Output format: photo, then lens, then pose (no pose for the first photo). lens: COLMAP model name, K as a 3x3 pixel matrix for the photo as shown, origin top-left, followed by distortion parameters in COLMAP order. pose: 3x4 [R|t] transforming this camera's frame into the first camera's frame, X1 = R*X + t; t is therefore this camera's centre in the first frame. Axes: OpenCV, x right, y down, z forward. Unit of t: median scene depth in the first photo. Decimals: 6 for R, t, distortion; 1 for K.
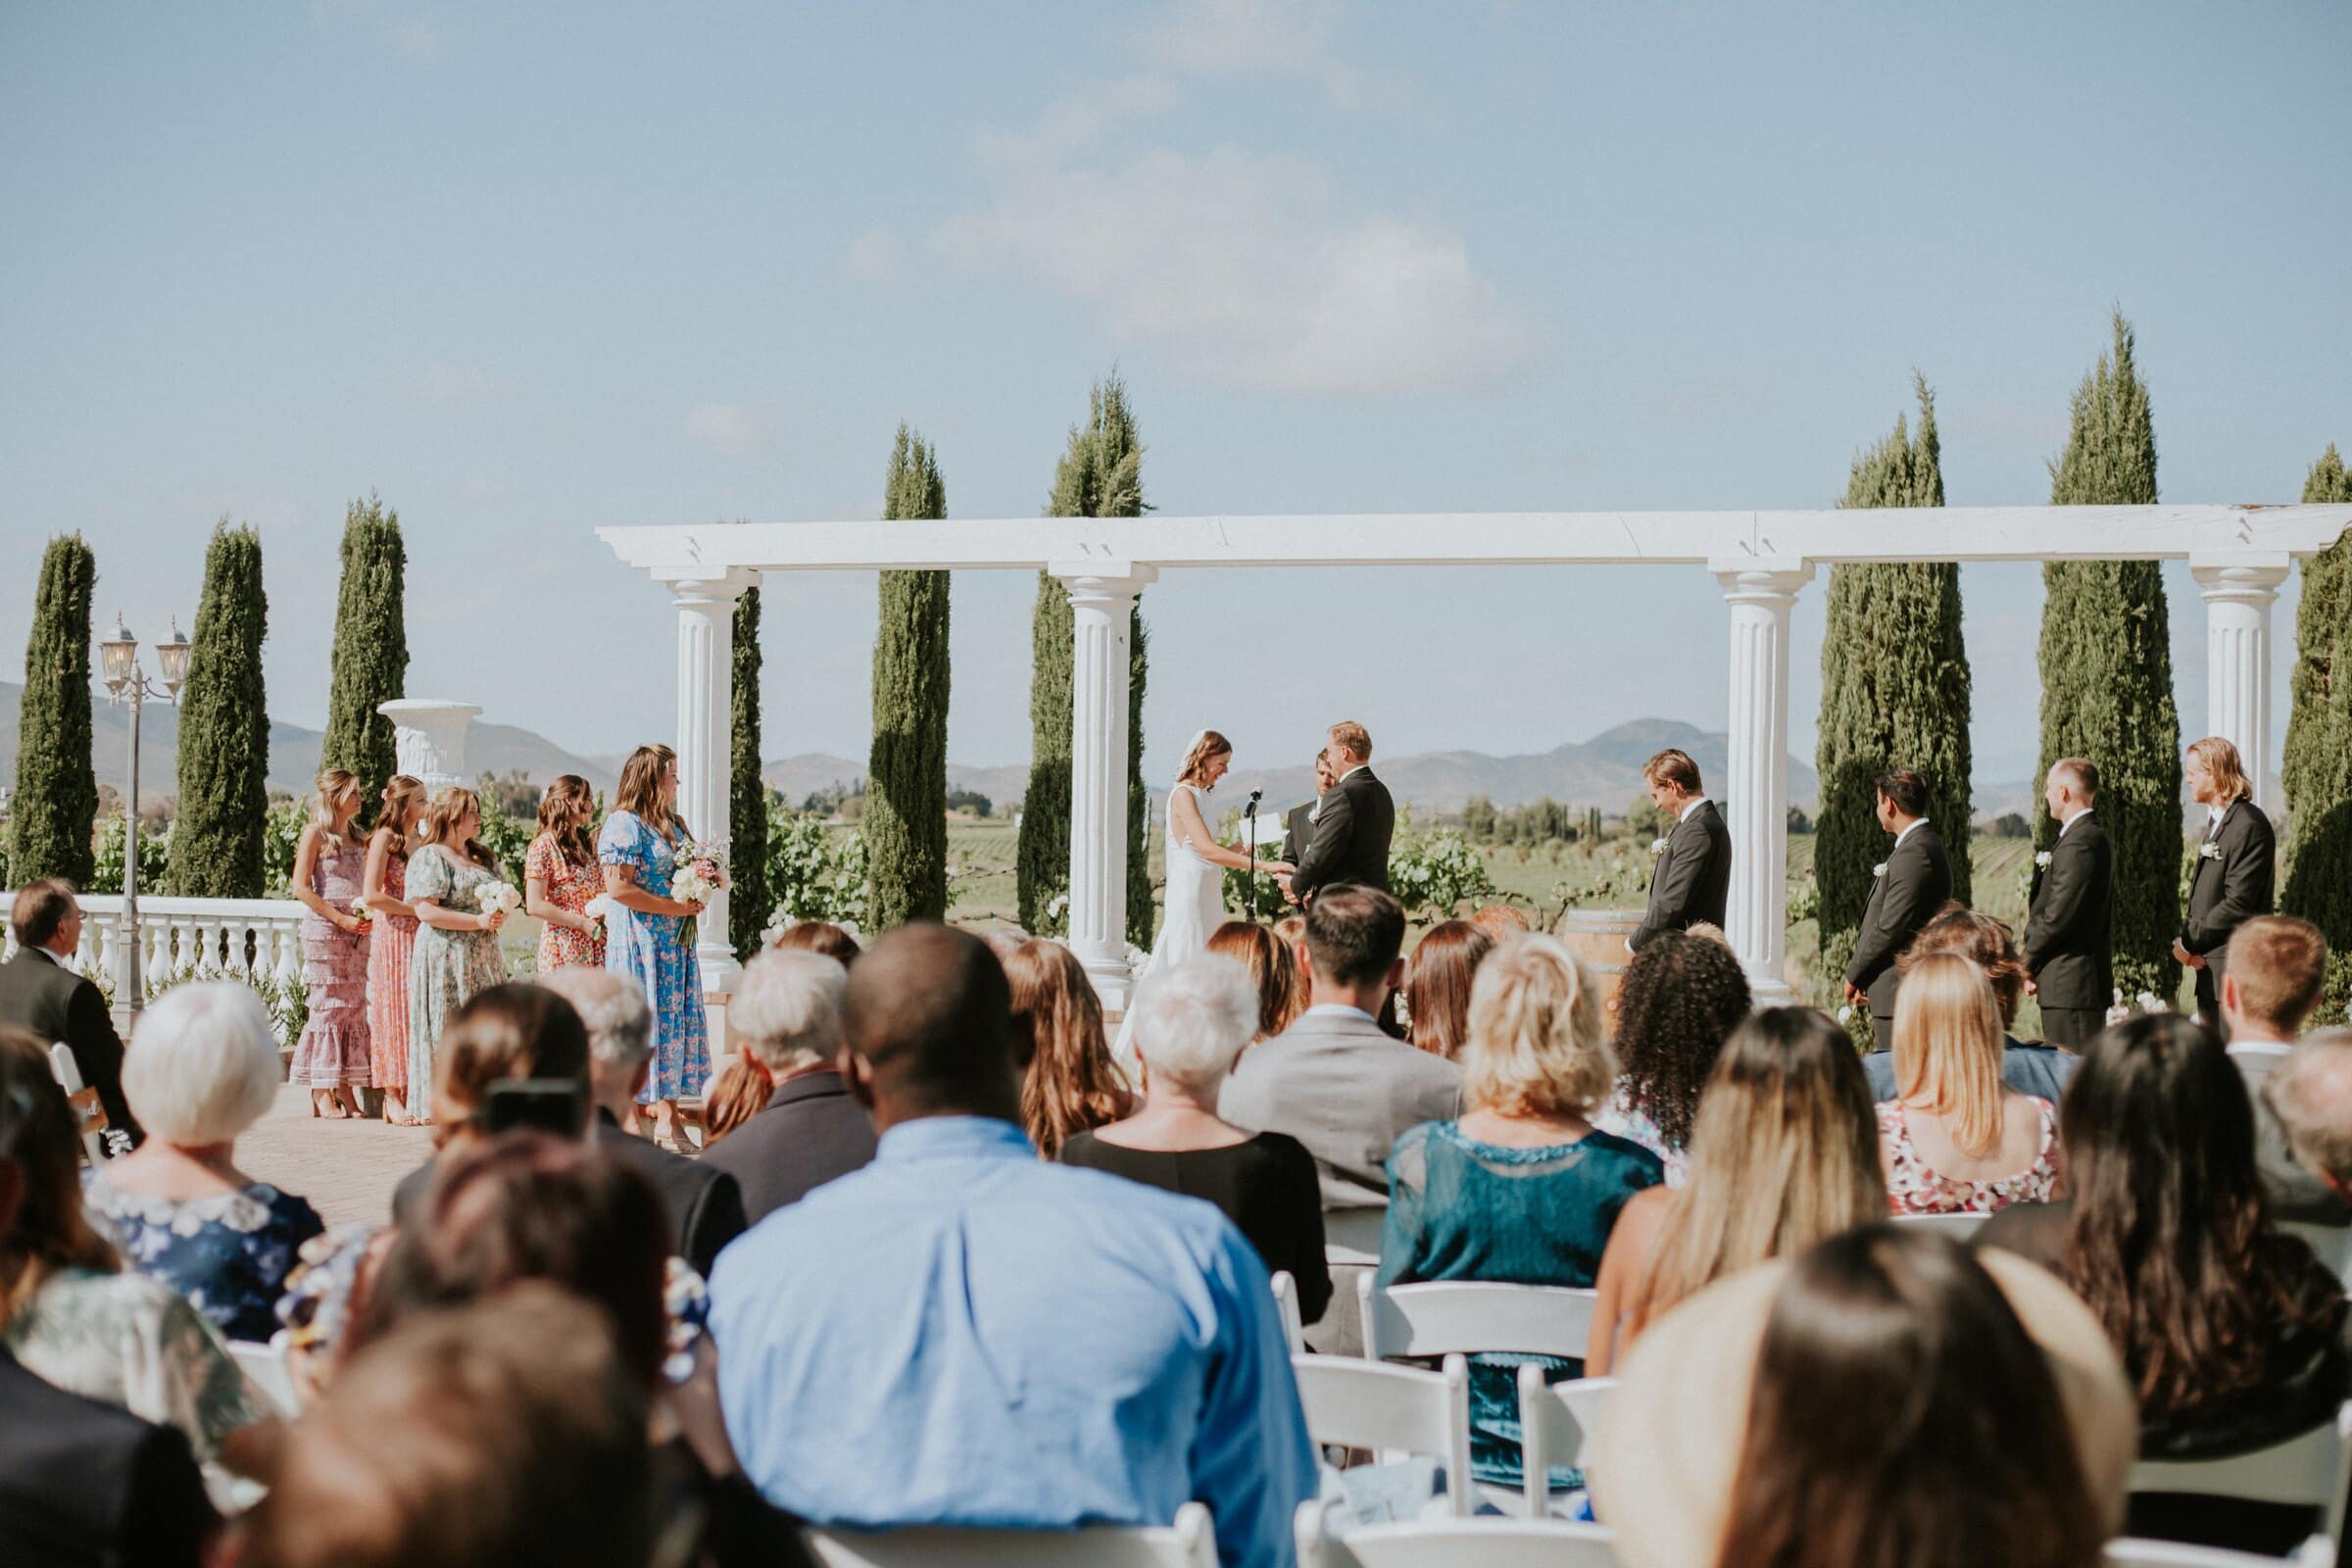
lens RADIAL K [[3521.1, 0, 1176.0], [0, 3521.1, 784.0], [0, 0, 1]] dist [-0.004230, -0.282592]
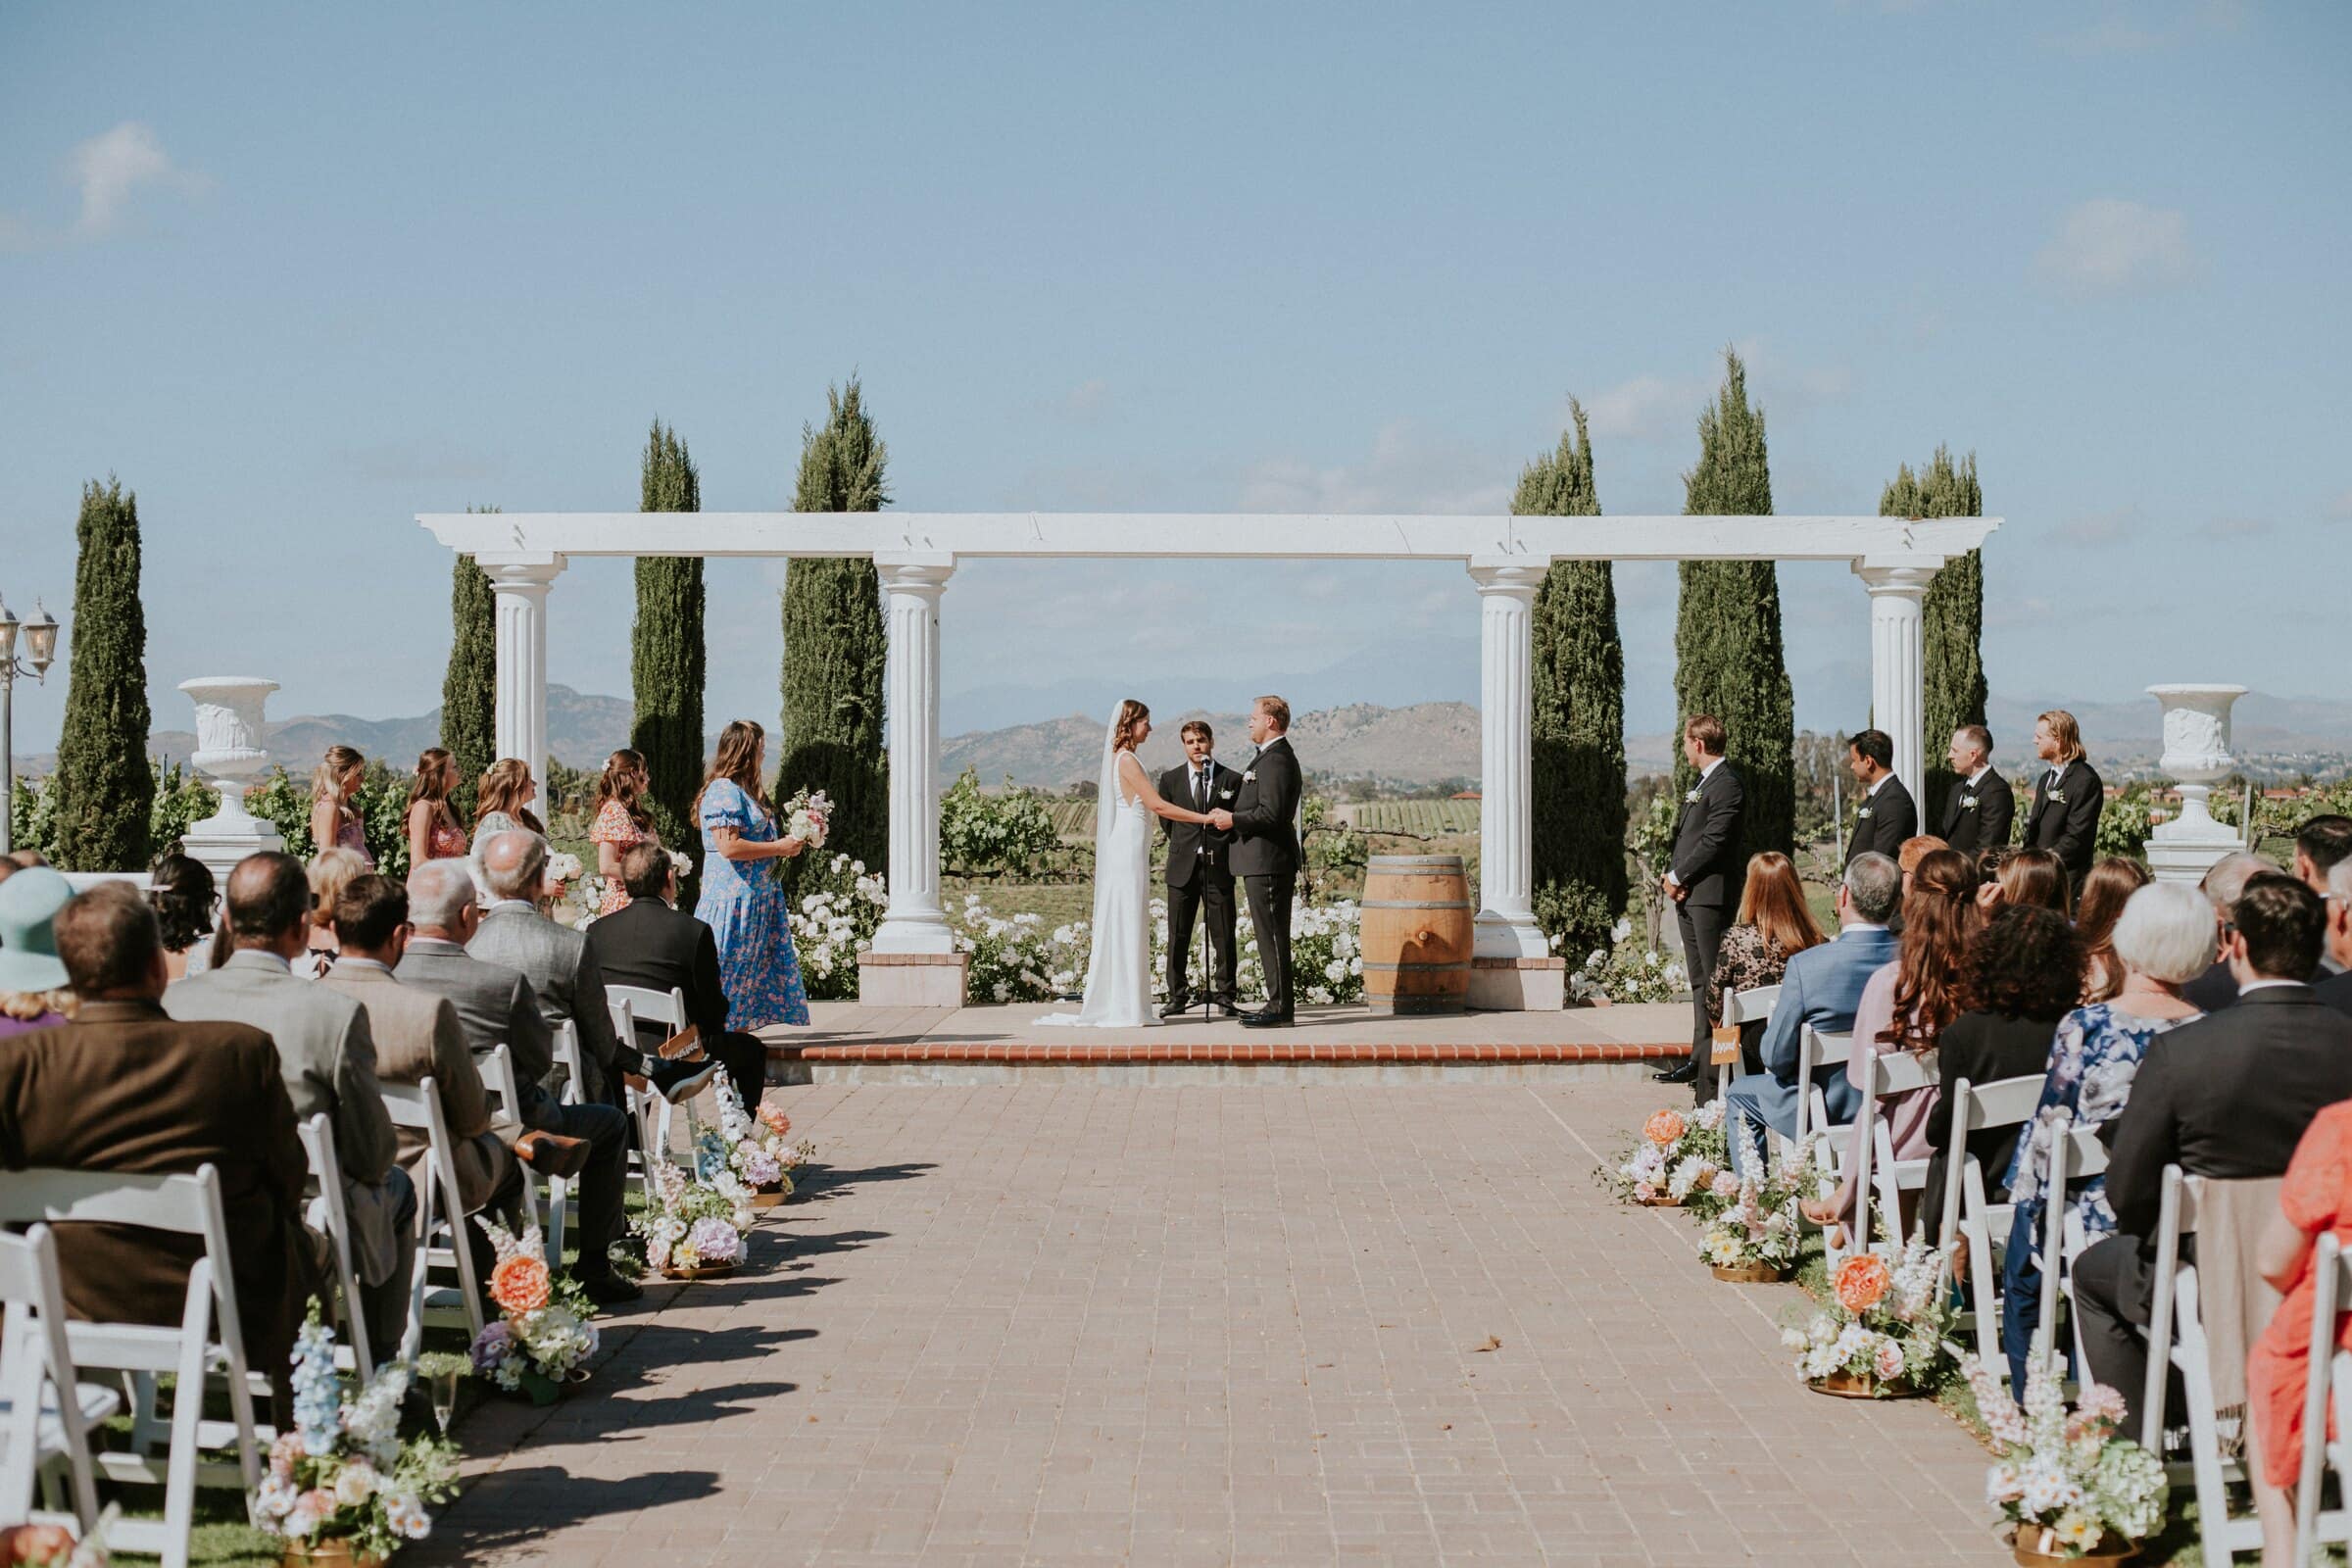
lens RADIAL K [[3521.1, 0, 1176.0], [0, 3521.1, 784.0], [0, 0, 1]] dist [-0.004230, -0.282592]
pose [[0.948701, -0.011919, 0.315951, -0.294674], [0.008556, 0.999891, 0.012030, -0.002558], [-0.316060, -0.008710, 0.948699, -0.082331]]
